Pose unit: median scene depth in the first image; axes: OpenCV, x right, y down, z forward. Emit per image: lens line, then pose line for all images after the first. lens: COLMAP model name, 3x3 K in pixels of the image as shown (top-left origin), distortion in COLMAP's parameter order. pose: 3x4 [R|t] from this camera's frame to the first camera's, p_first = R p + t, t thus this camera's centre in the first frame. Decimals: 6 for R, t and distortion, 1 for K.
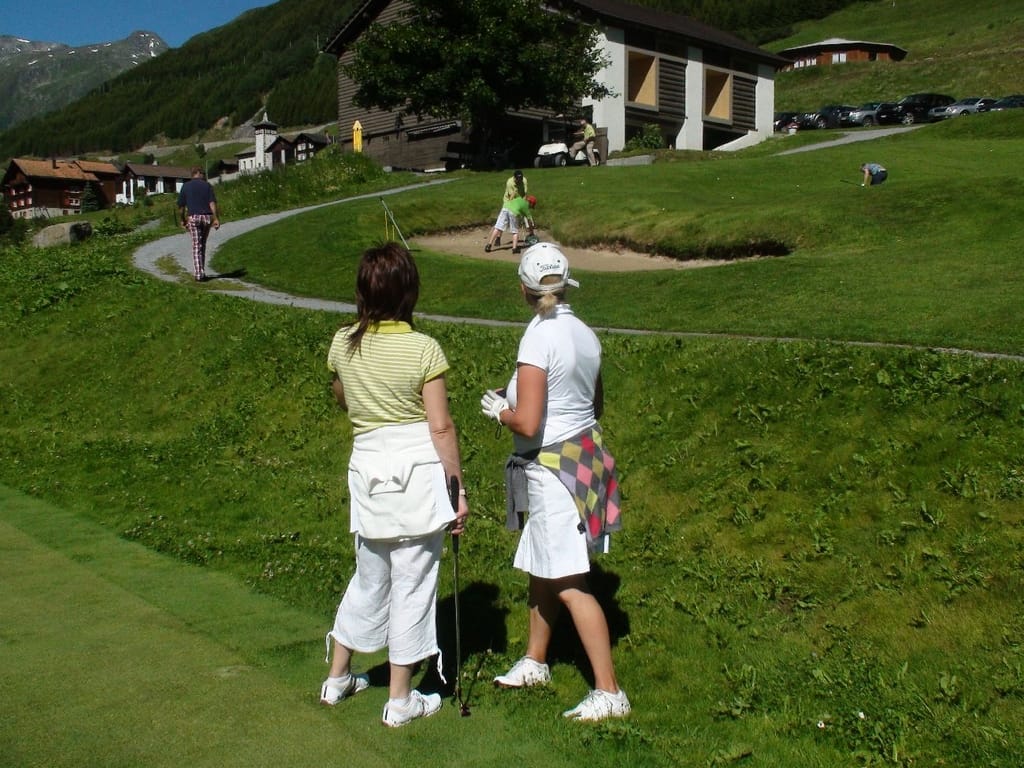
lens RADIAL K [[1111.3, 0, 512.0], [0, 1111.3, 384.0], [0, 0, 1]] dist [-0.003945, -0.001465]
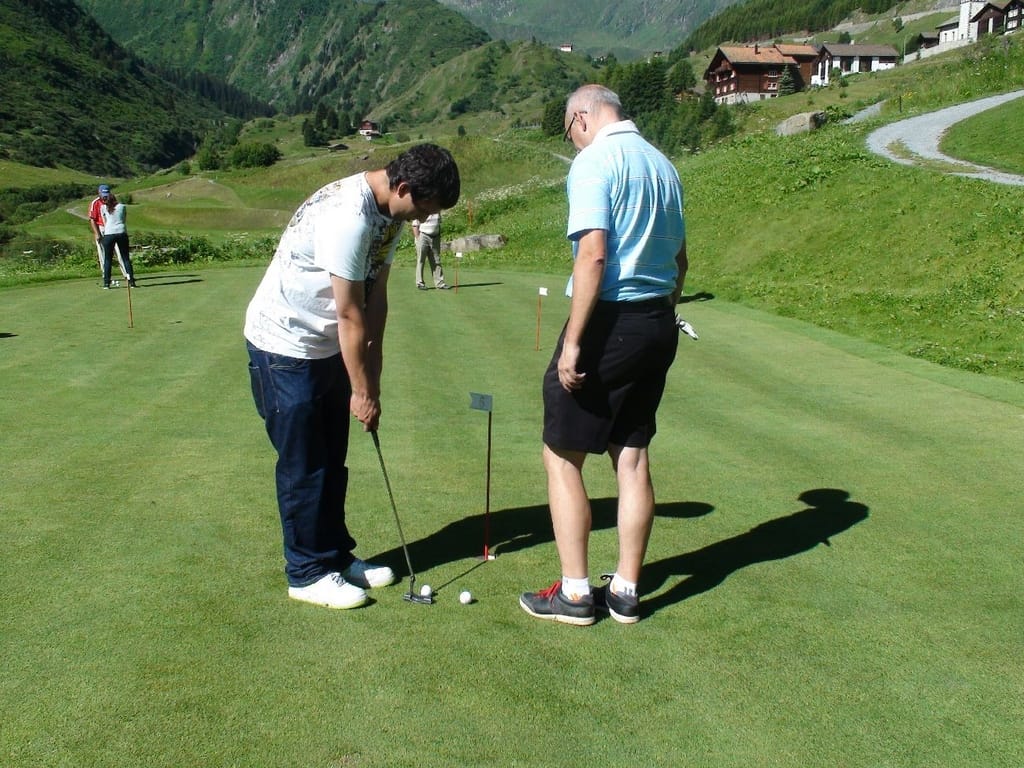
lens RADIAL K [[1111.3, 0, 512.0], [0, 1111.3, 384.0], [0, 0, 1]] dist [-0.003945, -0.001465]
pose [[0.830282, 0.101045, -0.548107, -0.000089], [-0.043490, 0.992176, 0.117030, 0.011860], [0.555643, -0.073330, 0.828181, -0.147378]]
